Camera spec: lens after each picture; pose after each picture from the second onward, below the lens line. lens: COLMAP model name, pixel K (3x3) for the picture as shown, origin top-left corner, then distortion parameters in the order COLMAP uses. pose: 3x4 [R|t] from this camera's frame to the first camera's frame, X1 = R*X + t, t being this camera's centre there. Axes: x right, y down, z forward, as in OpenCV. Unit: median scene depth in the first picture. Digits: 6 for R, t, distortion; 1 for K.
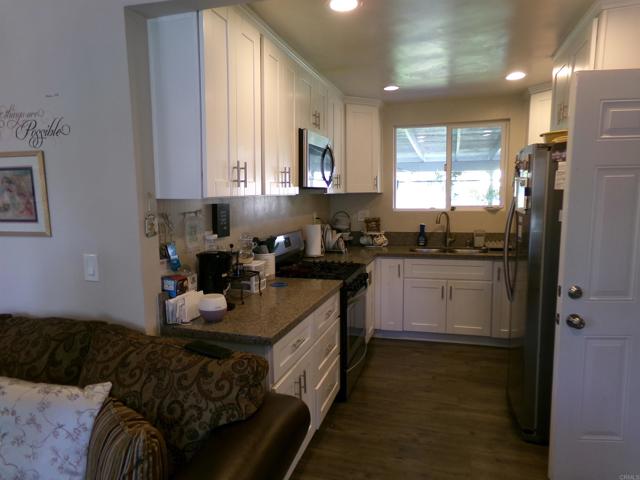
lens RADIAL K [[442.4, 0, 308.6], [0, 442.4, 246.0], [0, 0, 1]] dist [-0.104693, 0.181621]
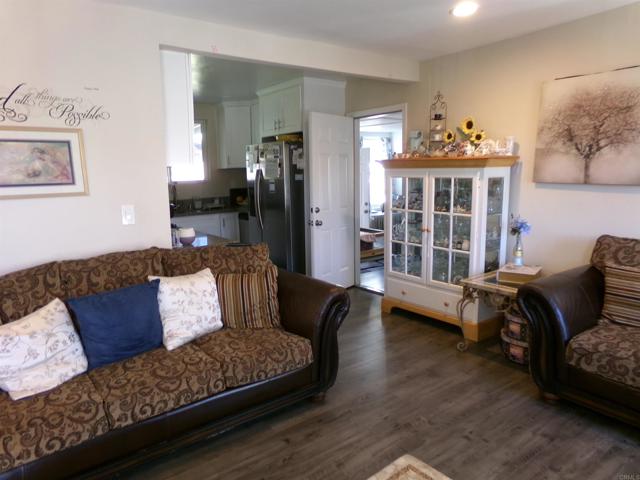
lens RADIAL K [[442.4, 0, 308.6], [0, 442.4, 246.0], [0, 0, 1]] dist [-0.104693, 0.181621]
pose [[0.580571, -0.136096, 0.802755, -0.644891], [0.111154, 0.989949, 0.087443, 0.044345], [-0.806587, 0.038463, 0.589863, -0.149608]]
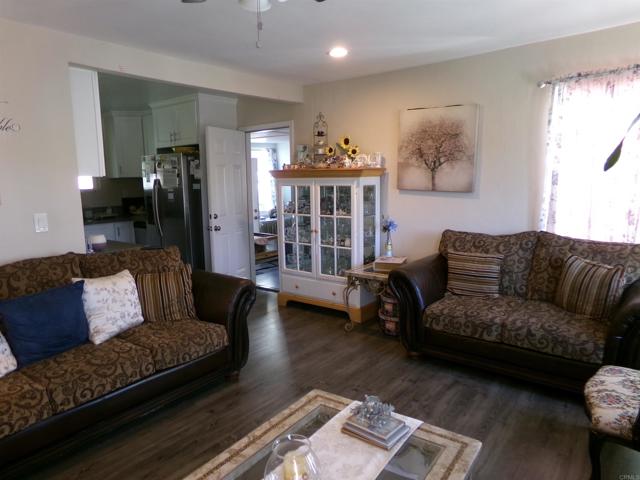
lens RADIAL K [[442.4, 0, 308.6], [0, 442.4, 246.0], [0, 0, 1]] dist [-0.104693, 0.181621]
pose [[0.349005, -0.138994, 0.926756, -0.770362], [0.126331, 0.986890, 0.100438, 0.045566], [-0.928567, 0.082025, 0.361989, -0.181021]]
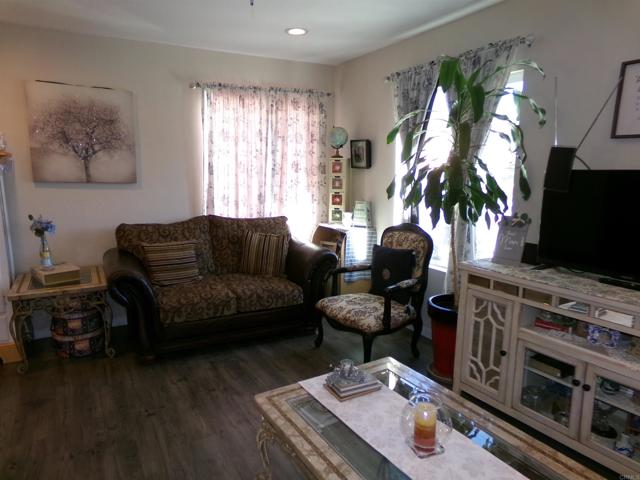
lens RADIAL K [[448.3, 0, 308.2], [0, 448.3, 242.3], [0, 0, 1]] dist [-0.001907, 0.045843]
pose [[-0.716893, -0.111344, 0.688235, -0.677150], [0.089809, 0.964191, 0.249538, -0.012824], [-0.691375, 0.240702, -0.681222, 0.252109]]
